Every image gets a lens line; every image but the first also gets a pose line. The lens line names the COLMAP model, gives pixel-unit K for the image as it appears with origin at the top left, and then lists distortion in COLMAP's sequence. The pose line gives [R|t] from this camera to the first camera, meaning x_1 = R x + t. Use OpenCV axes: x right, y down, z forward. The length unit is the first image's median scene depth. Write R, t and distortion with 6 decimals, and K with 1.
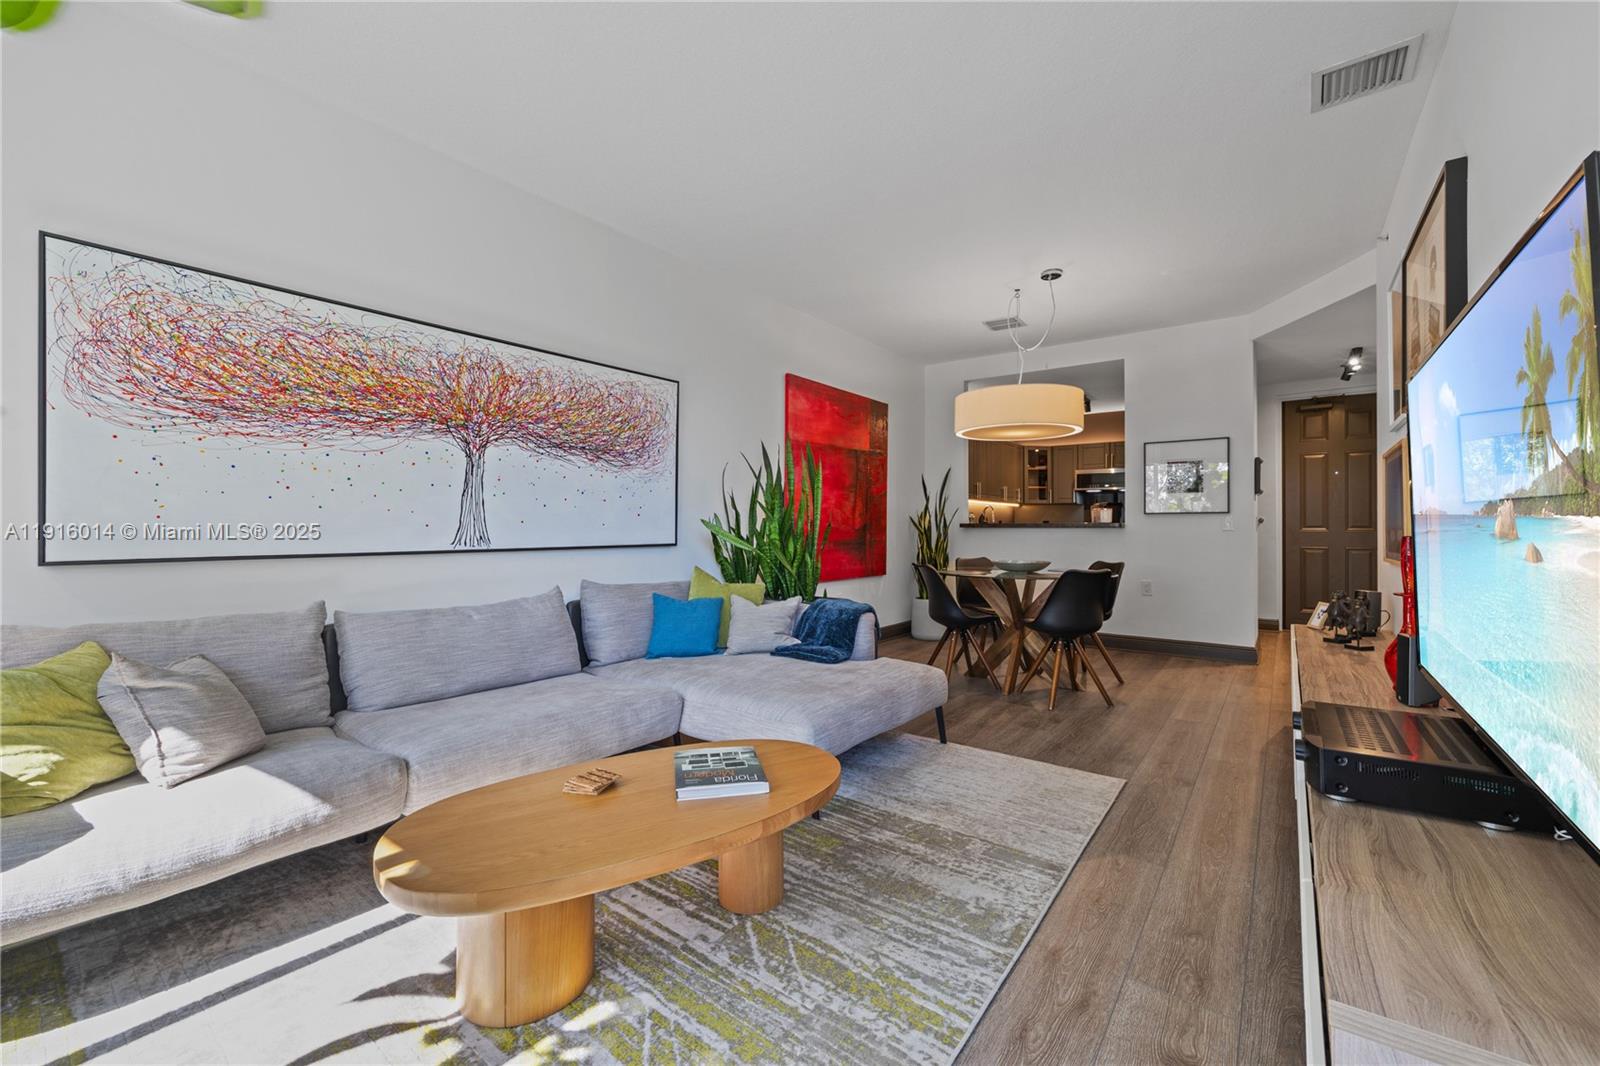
lens RADIAL K [[656.8, 0, 796.9], [0, 656.8, 523.1], [0, 0, 1]] dist [0.000502, 0.000114]
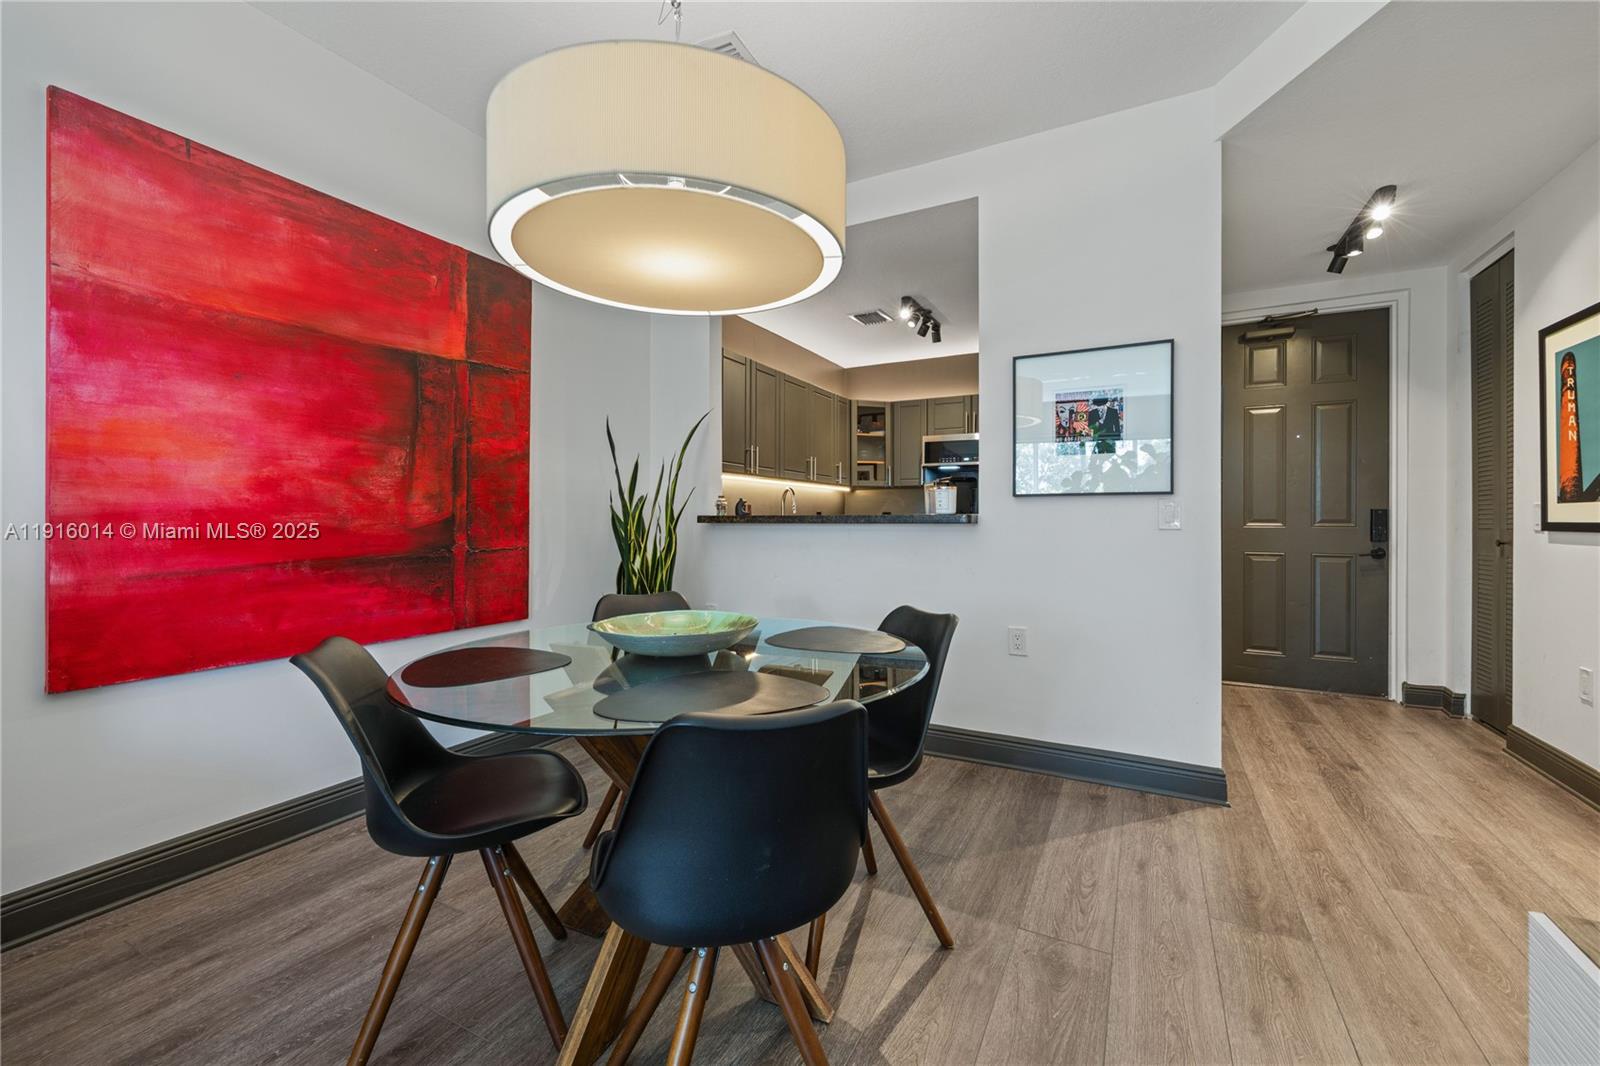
lens RADIAL K [[656.8, 0, 805.4], [0, 656.8, 523.5], [0, 0, 1]] dist [0.000502, 0.000114]
pose [[0.986969, -0.003297, 0.160874, 0.246796], [0.001610, 0.999942, 0.010621, 0.000920], [-0.160900, -0.010223, 0.986918, 0.448431]]
